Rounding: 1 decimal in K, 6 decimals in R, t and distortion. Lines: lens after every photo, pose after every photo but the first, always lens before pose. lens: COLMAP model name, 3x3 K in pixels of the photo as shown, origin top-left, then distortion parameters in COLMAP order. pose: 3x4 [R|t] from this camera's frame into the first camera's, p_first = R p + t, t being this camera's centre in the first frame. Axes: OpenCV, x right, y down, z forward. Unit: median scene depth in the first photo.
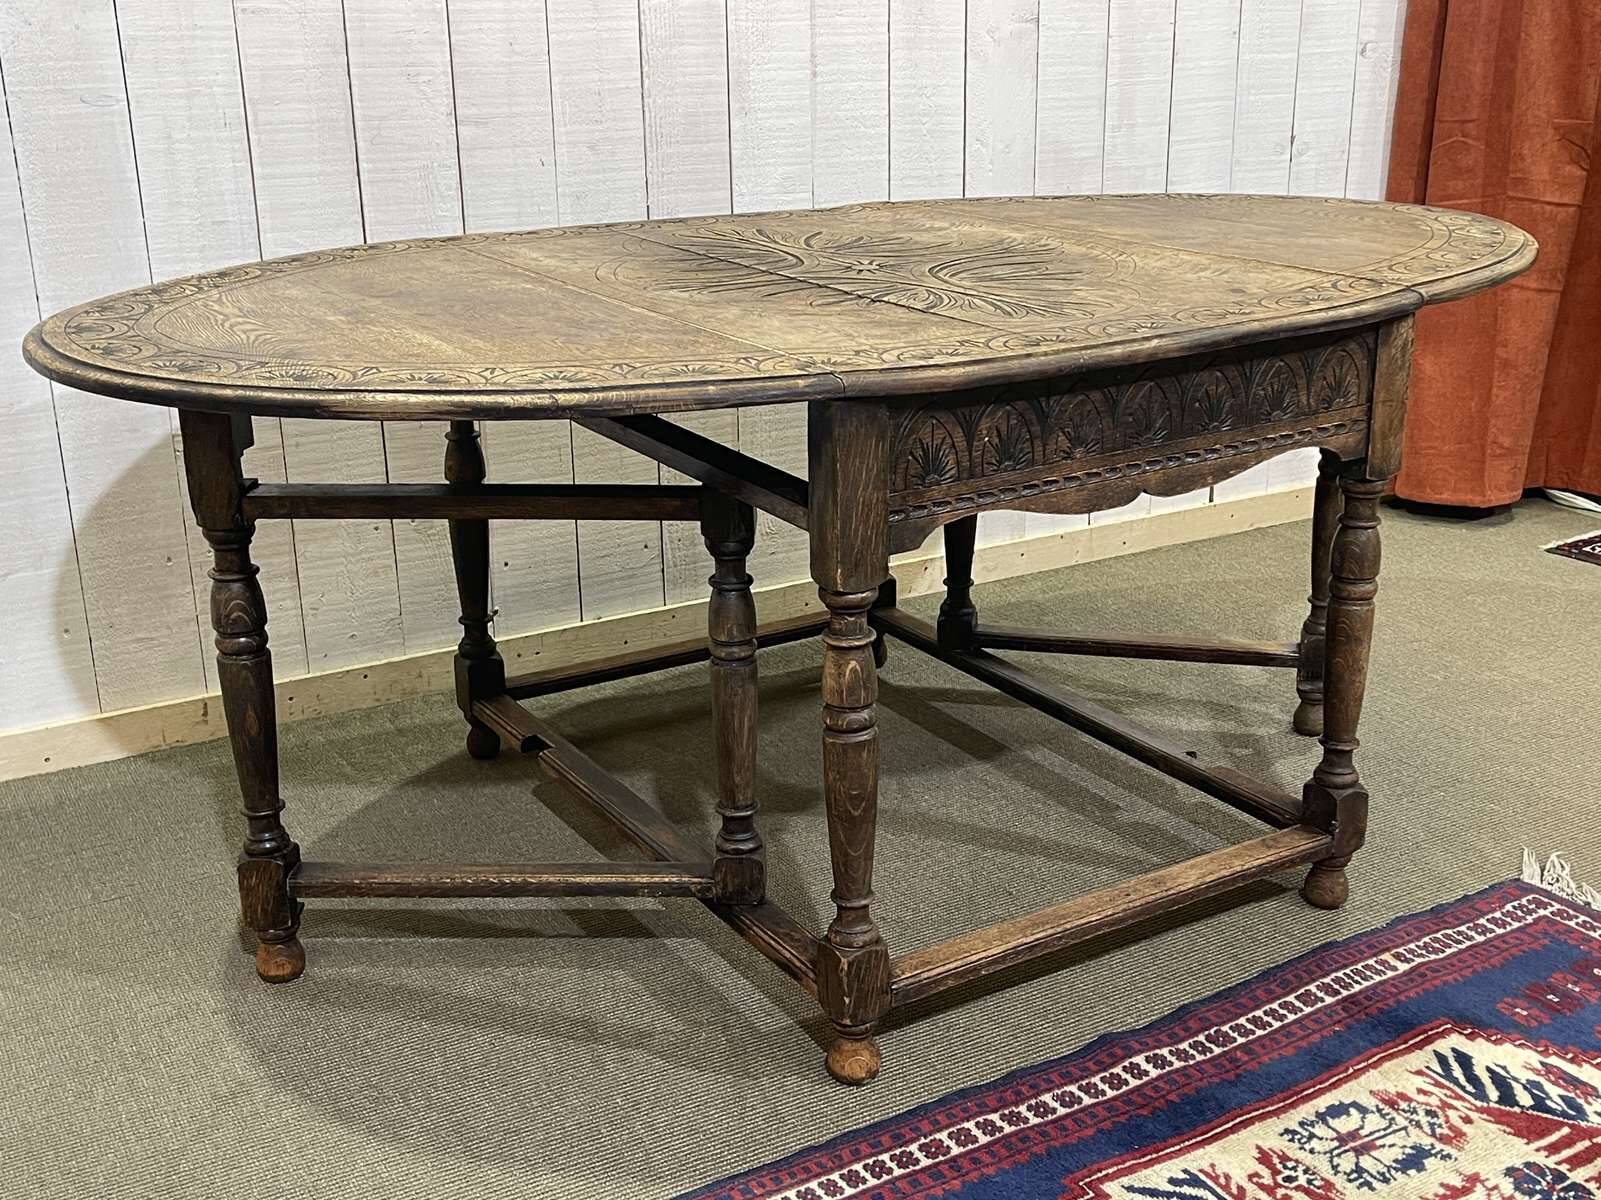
lens RADIAL K [[1877.4, 0, 823.7], [0, 1877.4, 607.9], [0, 0, 1]] dist [0.132551, -0.368135]
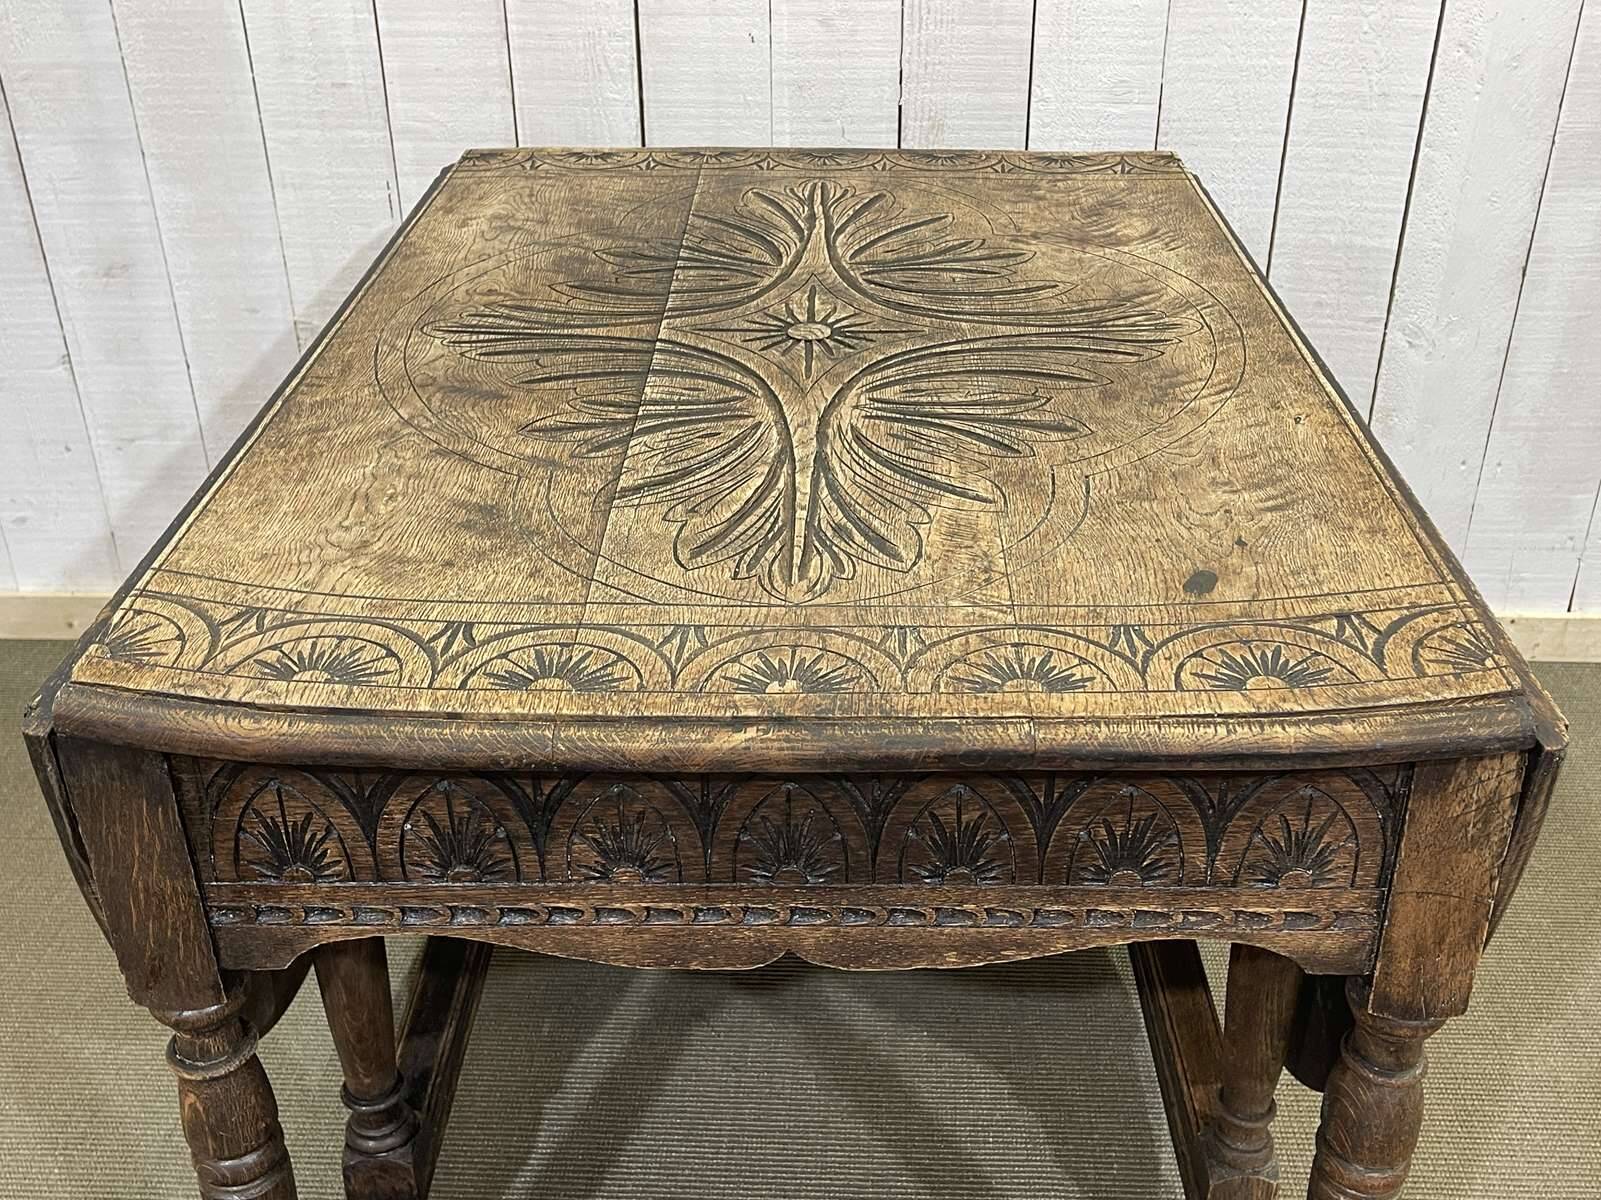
lens RADIAL K [[1671.1, 0, 803.1], [0, 1671.1, 603.1], [0, 0, 1]] dist [0.098687, -0.239623]
pose [[0.839399, 0.272218, -0.470432, 0.343269], [-0.178687, 0.955638, 0.234151, -0.249181], [0.513303, -0.112486, 0.850803, 0.565462]]
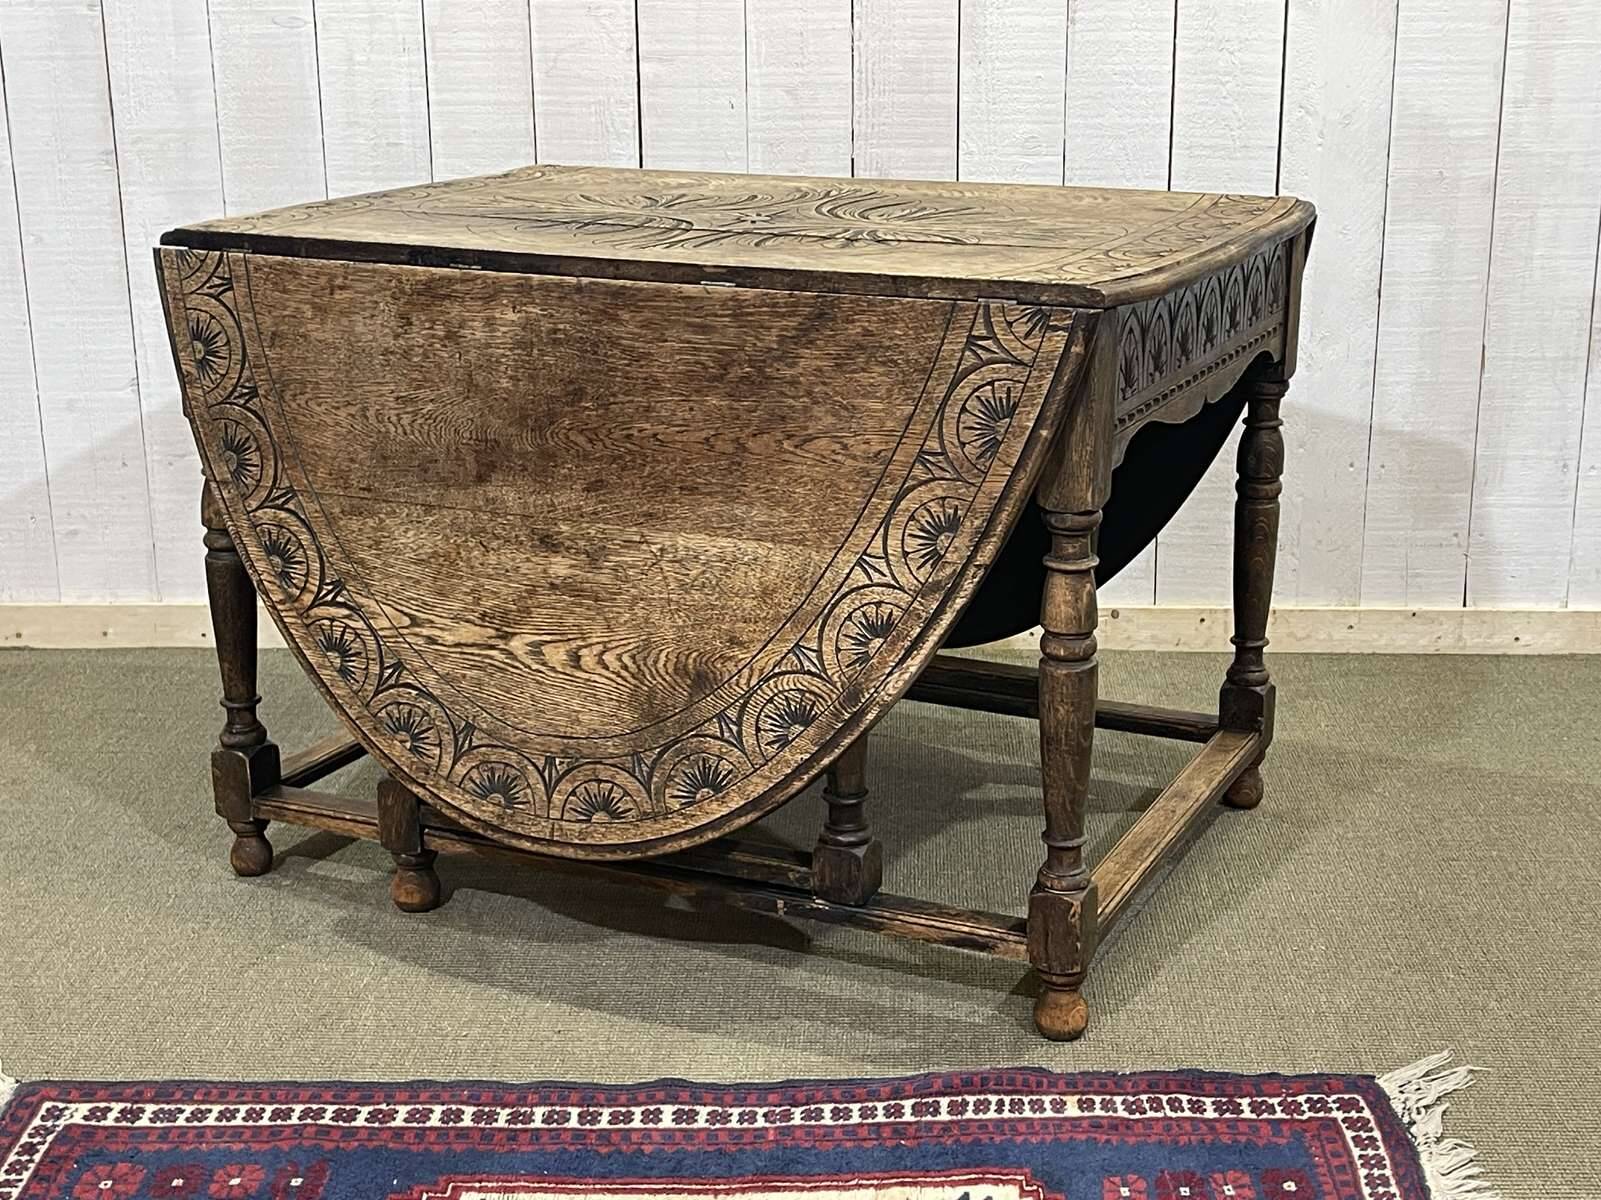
lens RADIAL K [[2316.3, 0, 804.4], [0, 2316.3, 585.9], [0, 0, 1]] dist [0.170744, -0.634442]
pose [[0.841079, 0.154237, -0.518457, 0.715608], [-0.176075, 0.984350, 0.007195, -0.020720], [0.511453, 0.085236, 0.855074, 0.068974]]
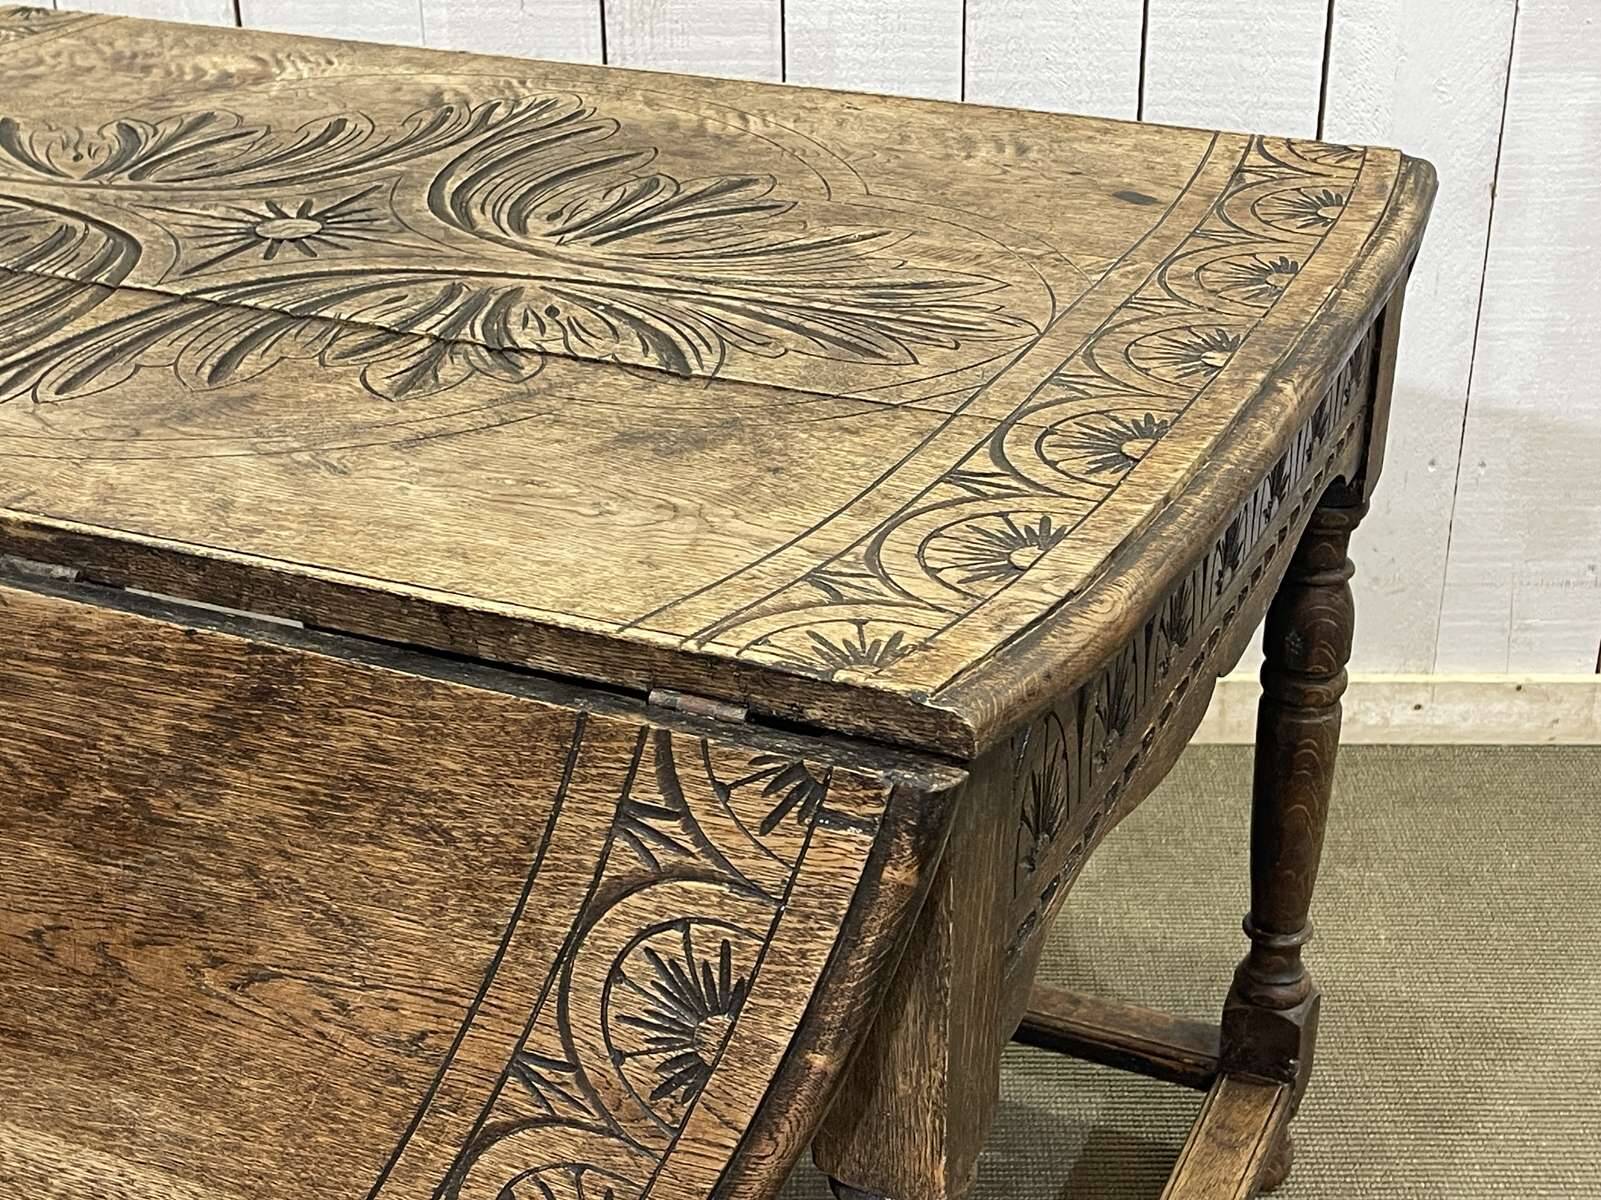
lens RADIAL K [[2363.3, 0, 805.3], [0, 2363.3, 570.5], [0, 0, 1]] dist [0.204501, -0.992404]
pose [[0.829075, -0.235485, 0.507130, -0.199874], [0.180702, 0.971161, 0.155539, -0.186055], [-0.529132, -0.037314, 0.847719, 0.507260]]
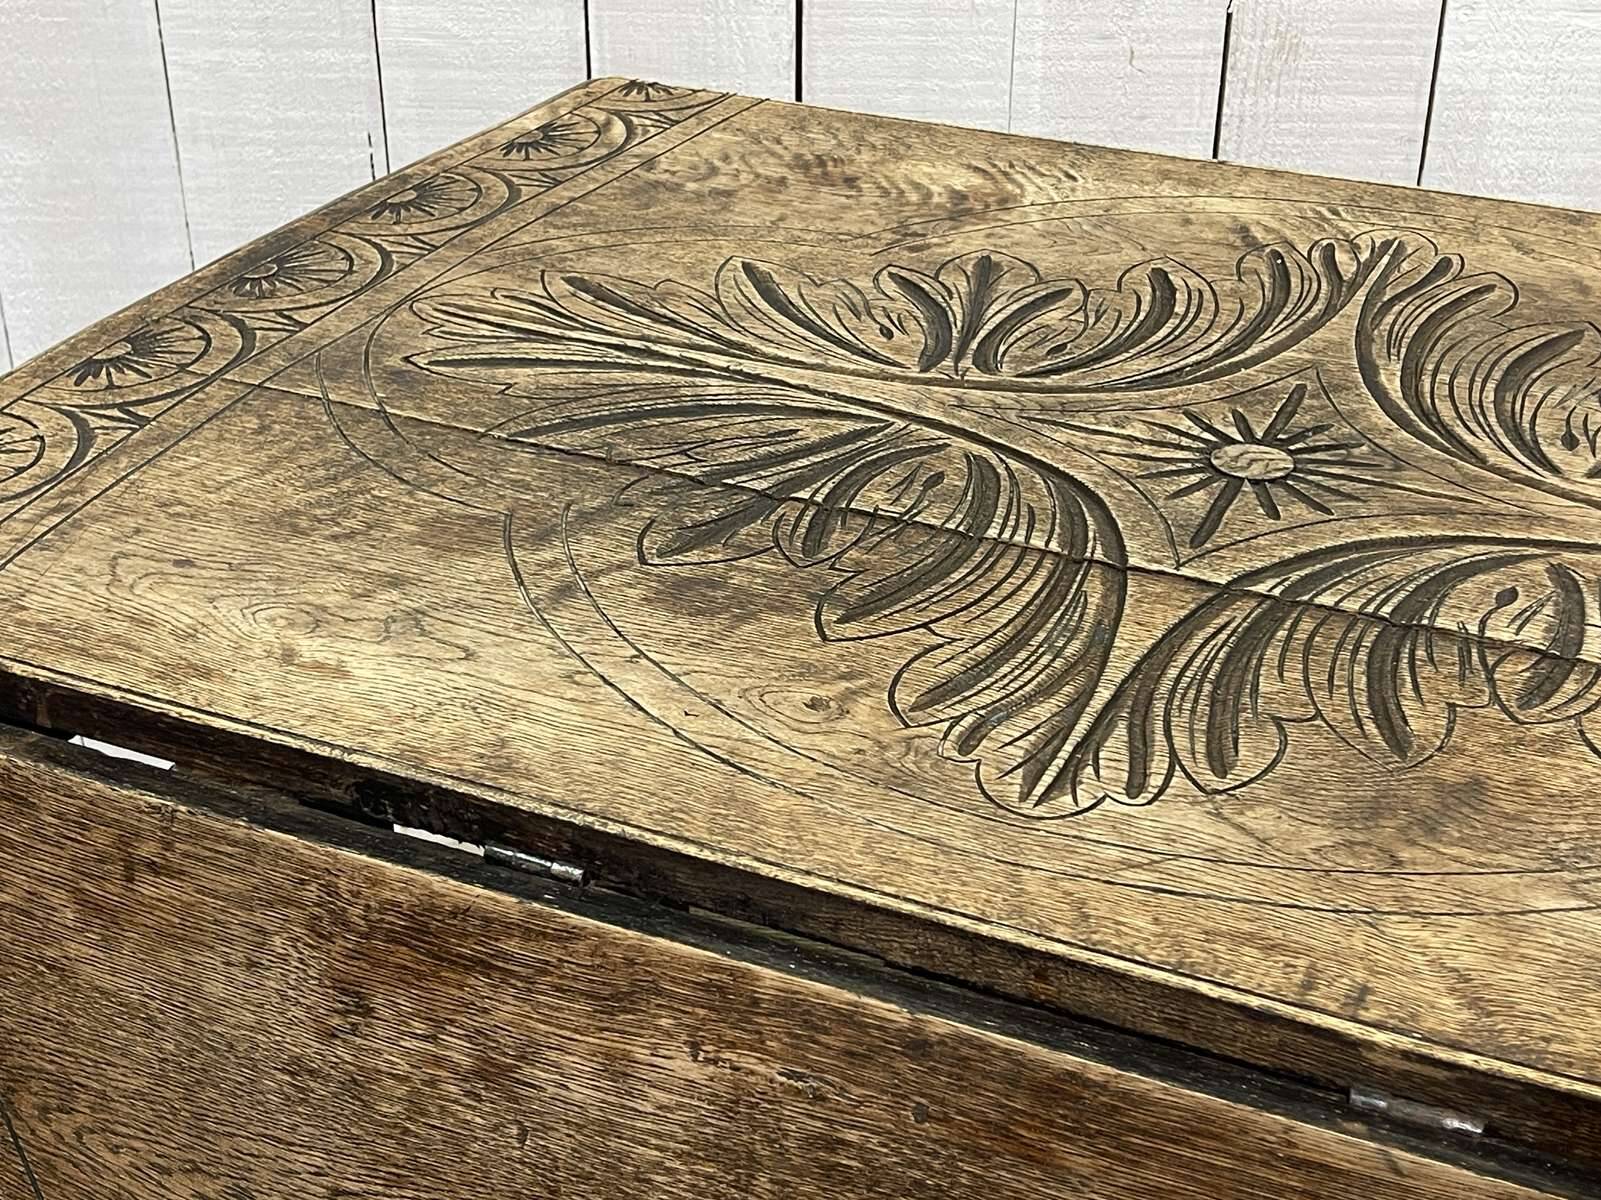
lens RADIAL K [[2316.3, 0, 804.4], [0, 2316.3, 585.9], [0, 0, 1]] dist [0.170744, -0.634442]
pose [[0.825003, -0.258211, 0.502690, -0.303876], [0.168828, 0.961505, 0.216808, -0.296421], [-0.539321, -0.093999, 0.836837, 0.749176]]
